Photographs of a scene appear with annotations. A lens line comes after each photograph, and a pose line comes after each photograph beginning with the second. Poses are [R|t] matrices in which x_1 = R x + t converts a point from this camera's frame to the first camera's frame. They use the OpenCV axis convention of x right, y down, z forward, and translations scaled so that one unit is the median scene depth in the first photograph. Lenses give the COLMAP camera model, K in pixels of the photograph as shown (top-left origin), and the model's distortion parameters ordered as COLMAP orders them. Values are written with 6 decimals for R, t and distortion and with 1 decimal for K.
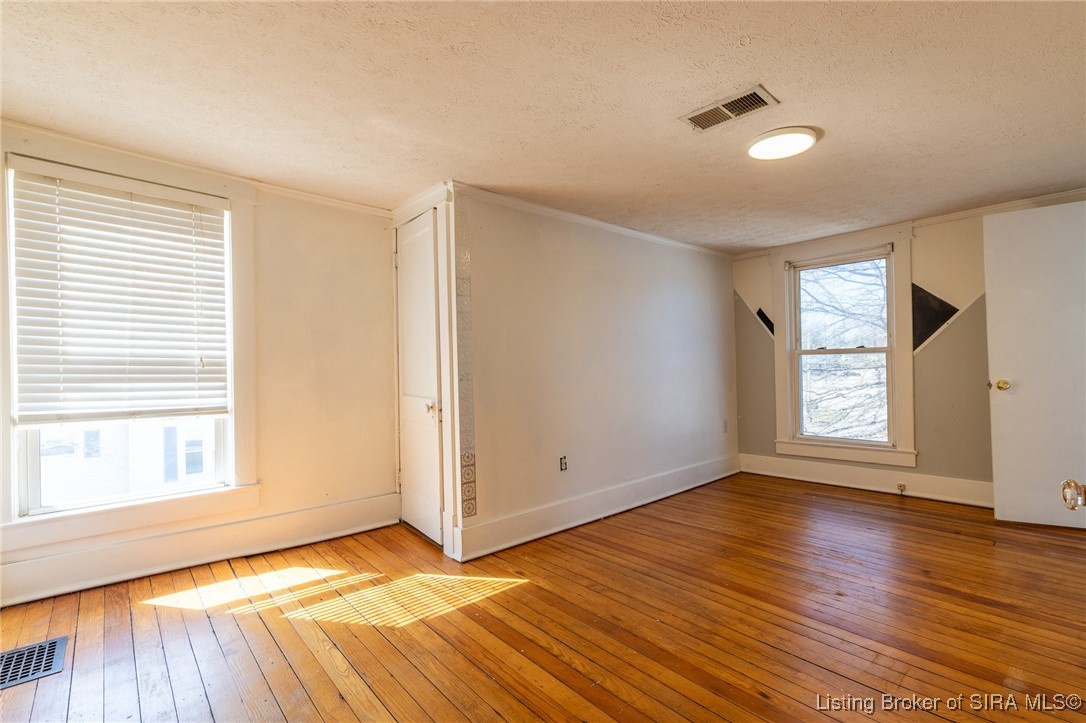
lens RADIAL K [[482.2, 0, 571.4], [0, 482.2, 360.4], [0, 0, 1]] dist [0.008690, -0.000101]
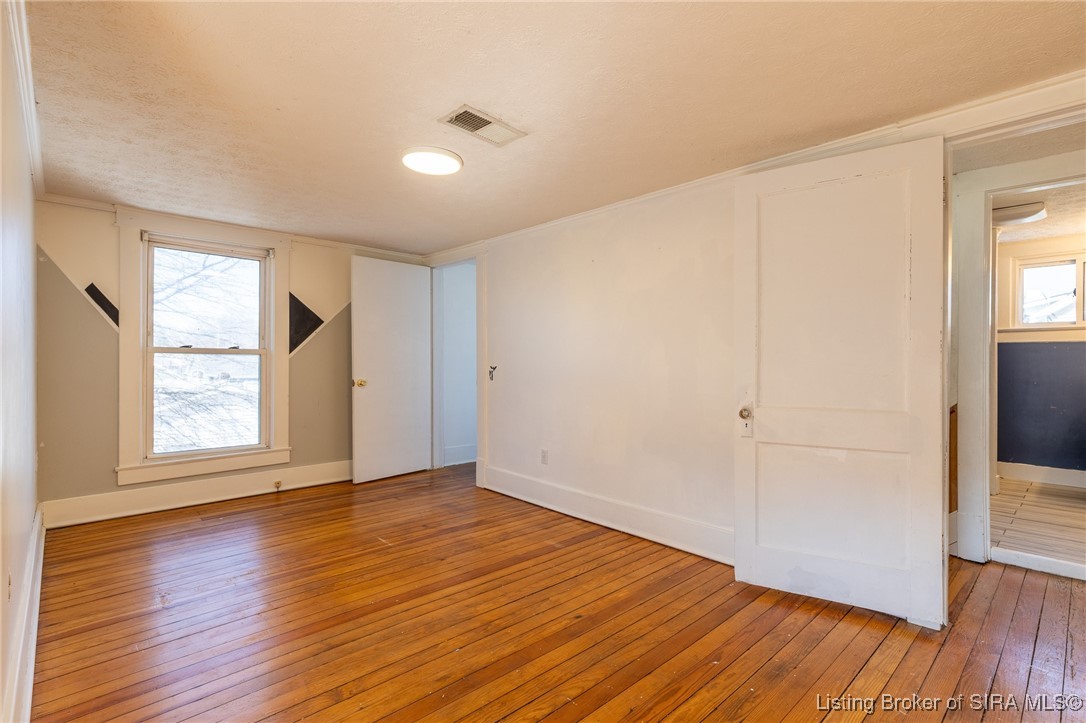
lens RADIAL K [[506.4, 0, 515.4], [0, 506.4, 357.4], [0, 0, 1]] dist [0.005280, 0.000164]
pose [[0.034382, 0.033132, 0.998859, -0.426466], [-0.017677, 0.999314, -0.032539, 0.015986], [-0.999252, -0.016538, 0.034944, 0.483051]]
